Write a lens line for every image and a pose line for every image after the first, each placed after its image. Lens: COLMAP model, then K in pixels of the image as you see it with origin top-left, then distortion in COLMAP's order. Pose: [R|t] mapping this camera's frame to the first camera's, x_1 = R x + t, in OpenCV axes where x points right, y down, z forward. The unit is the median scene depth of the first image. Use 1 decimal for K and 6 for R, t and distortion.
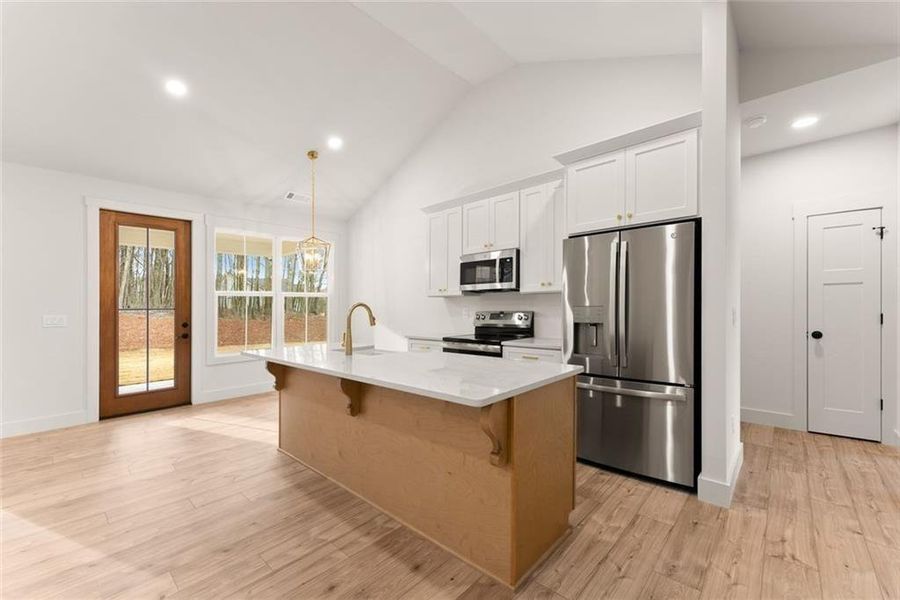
lens RADIAL K [[370.4, 0, 449.8], [0, 370.4, 304.9], [0, 0, 1]] dist [0.000039, 0.000275]
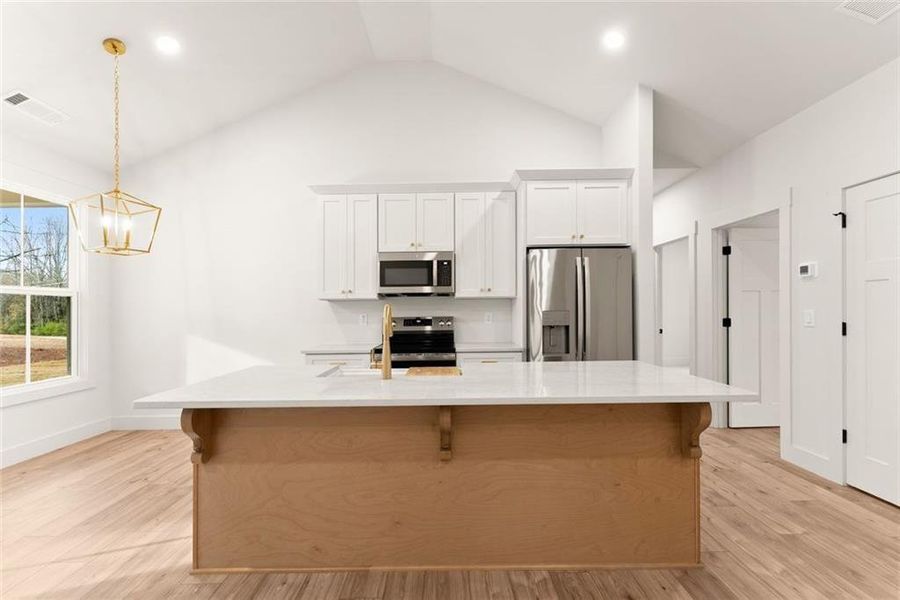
lens RADIAL K [[363.8, 0, 448.9], [0, 363.8, 313.3], [0, 0, 1]] dist [-0.001619, 0.000034]
pose [[0.735213, 0.003444, 0.677828, -0.460744], [-0.000204, 0.999988, -0.004860, 0.012775], [-0.677837, 0.003435, 0.735205, 0.298891]]
